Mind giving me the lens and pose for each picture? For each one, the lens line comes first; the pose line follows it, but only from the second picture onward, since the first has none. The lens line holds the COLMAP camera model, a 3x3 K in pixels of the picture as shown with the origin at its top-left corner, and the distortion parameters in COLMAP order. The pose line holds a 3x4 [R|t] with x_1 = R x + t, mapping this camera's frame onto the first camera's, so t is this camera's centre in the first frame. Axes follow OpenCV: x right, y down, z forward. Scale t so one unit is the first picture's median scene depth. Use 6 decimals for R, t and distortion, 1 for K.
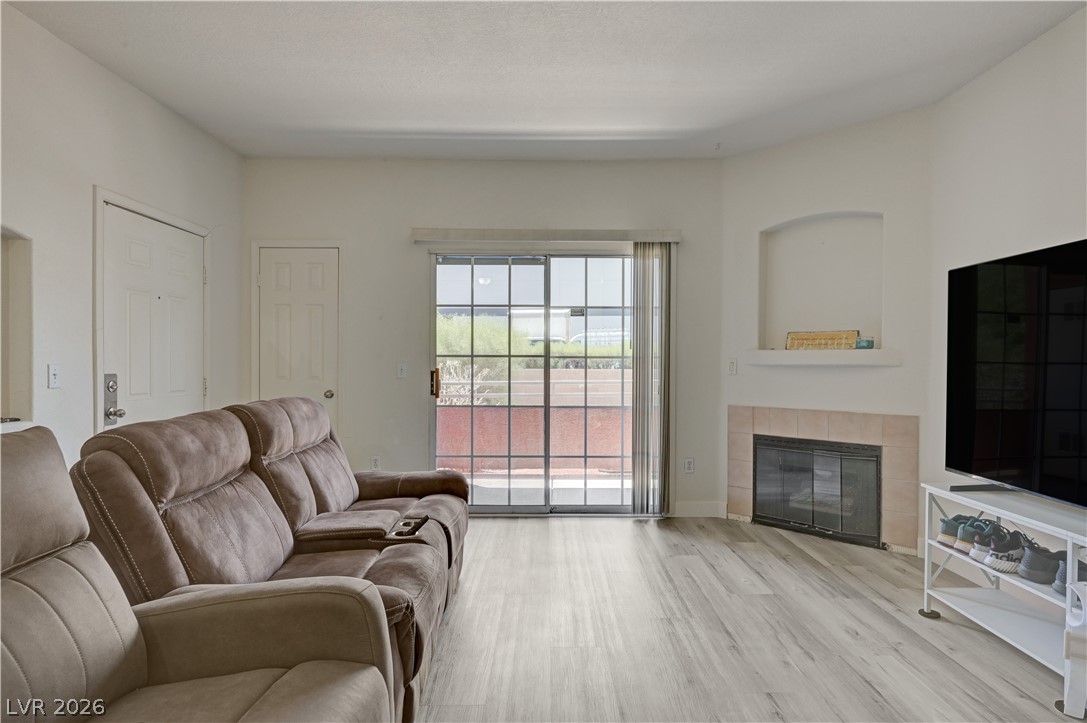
lens RADIAL K [[595.7, 0, 544.1], [0, 595.7, 365.1], [0, 0, 1]] dist [-0.008528, 0.001602]
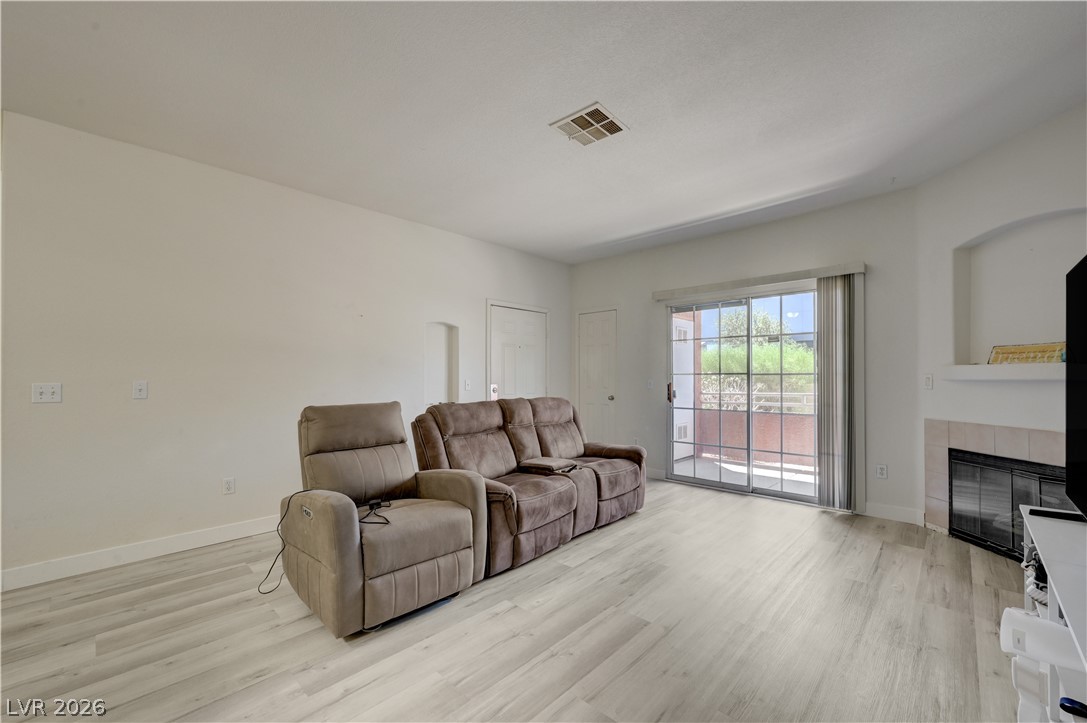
lens RADIAL K [[434.4, 0, 549.5], [0, 434.4, 369.9], [0, 0, 1]] dist [-0.004592, 0.002147]
pose [[0.731249, -0.017357, -0.681890, 0.360089], [-0.000398, 0.999665, -0.025872, 0.002104], [0.682111, 0.019190, 0.730997, -0.010856]]
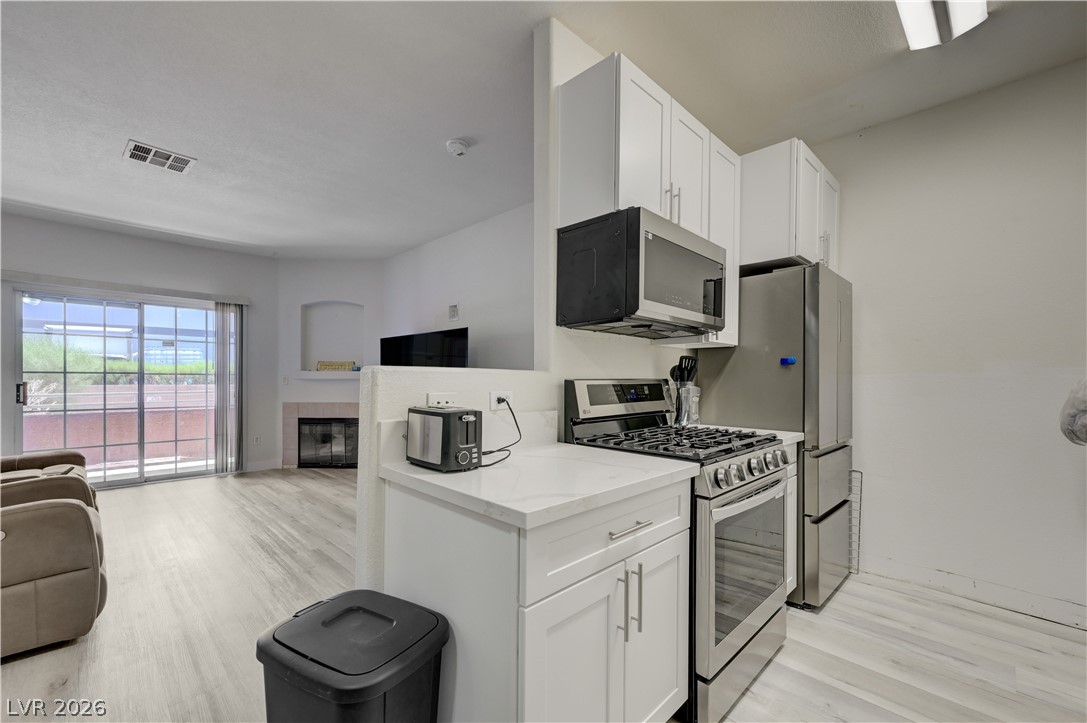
lens RADIAL K [[454.2, 0, 548.2], [0, 454.2, 381.6], [0, 0, 1]] dist [0.000936, 0.000005]
pose [[0.699118, -0.004560, 0.714992, -0.097619], [0.003310, 0.999990, 0.003140, 0.005213], [-0.714999, 0.000172, 0.699126, -0.487860]]
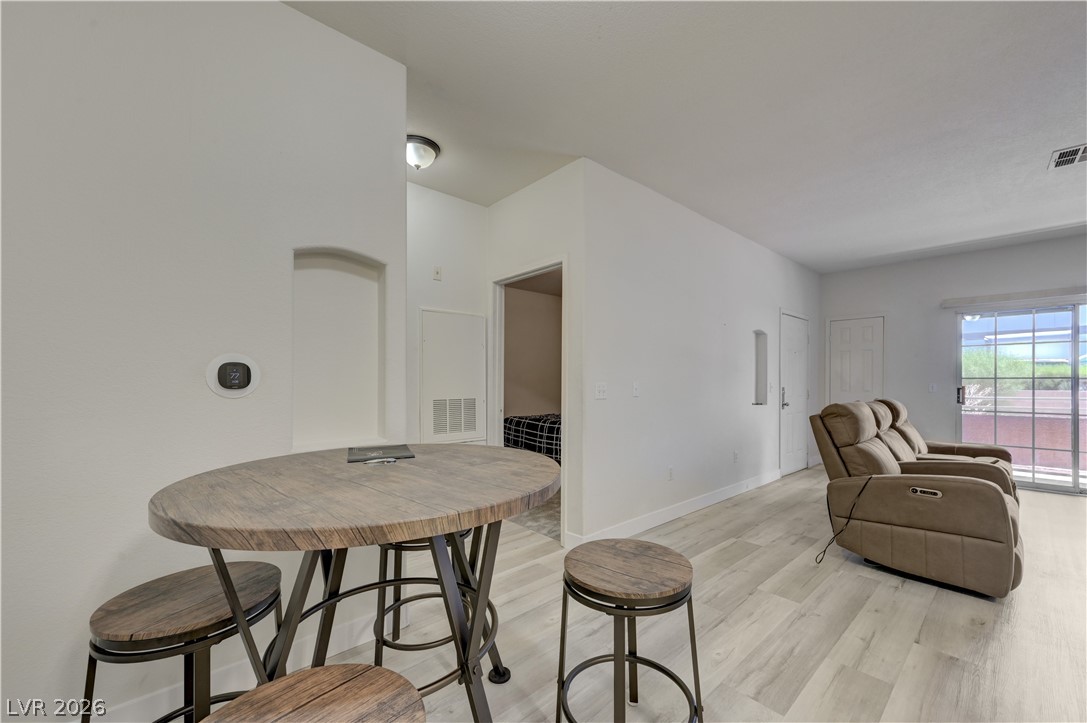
lens RADIAL K [[434.4, 0, 545.0], [0, 434.4, 382.4], [0, 0, 1]] dist [-0.004592, 0.002147]
pose [[0.671331, -0.001332, -0.741157, -0.078276], [-0.004361, 0.999974, -0.005746, 0.006611], [0.741145, 0.007090, 0.671308, -0.592836]]
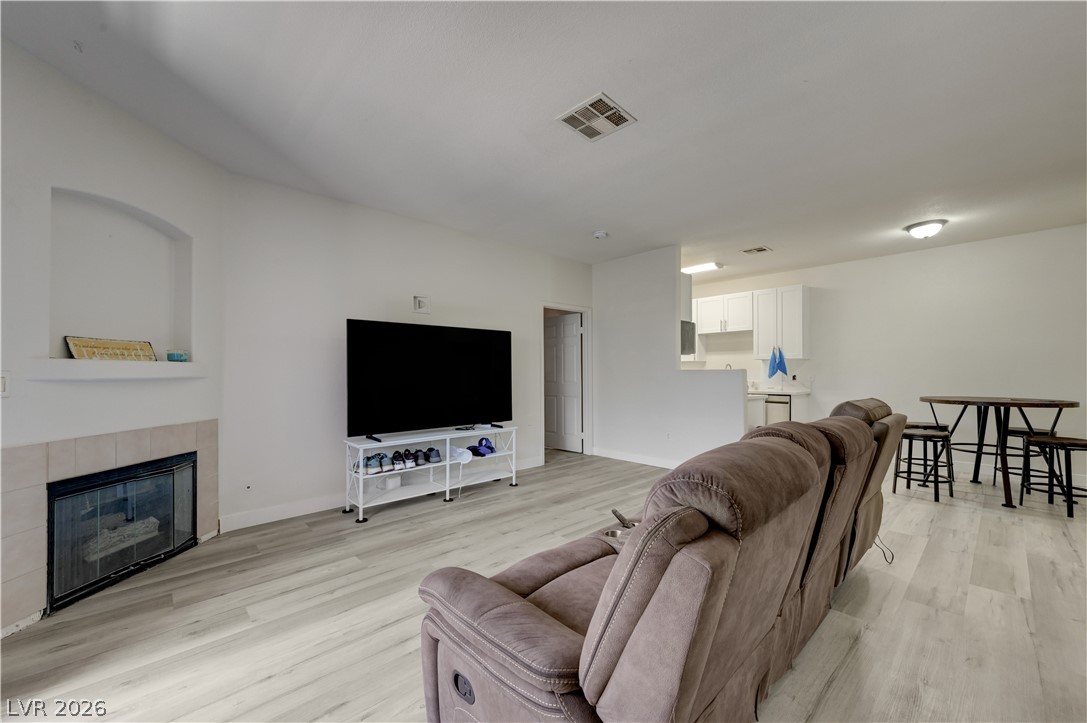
lens RADIAL K [[434.4, 0, 548.9], [0, 434.4, 361.2], [0, 0, 1]] dist [-0.004592, 0.002147]
pose [[-0.694523, 0.017489, 0.719258, -0.398547], [0.008420, 0.999834, -0.016181, -0.009208], [-0.719421, -0.005182, -0.694555, 0.936579]]
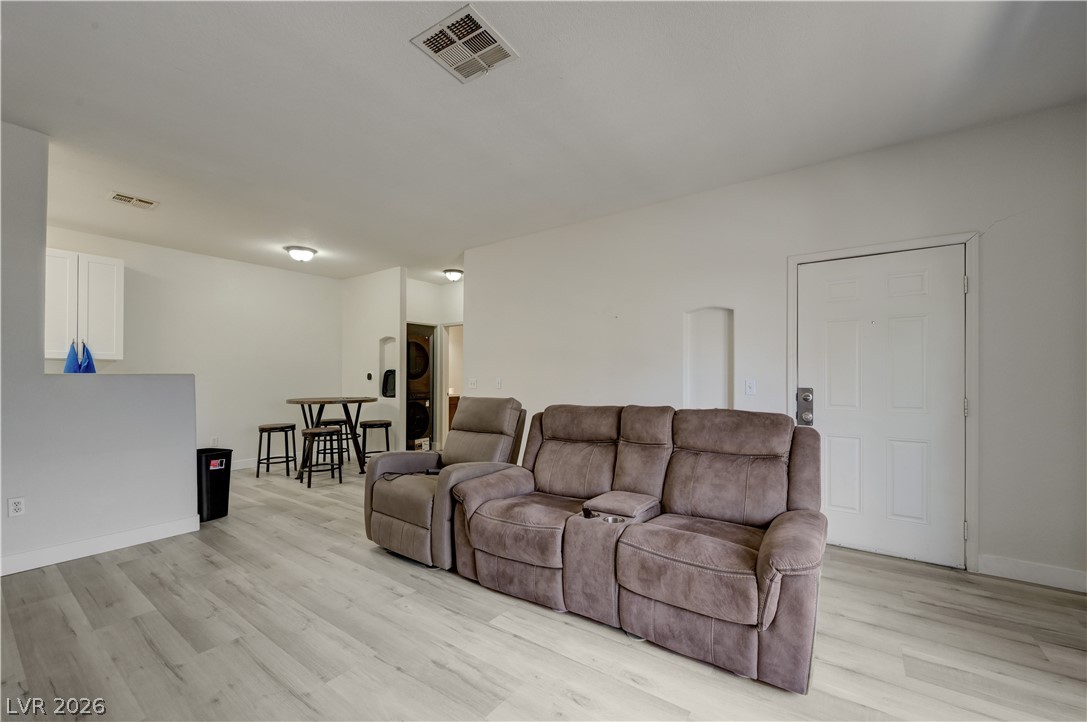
lens RADIAL K [[434.4, 0, 542.3], [0, 434.4, 367.4], [0, 0, 1]] dist [-0.004592, 0.002147]
pose [[-0.580716, -0.022893, -0.813784, 0.317223], [-0.009187, 0.999725, -0.021568, -0.003780], [0.814054, -0.005048, -0.580767, 0.802555]]
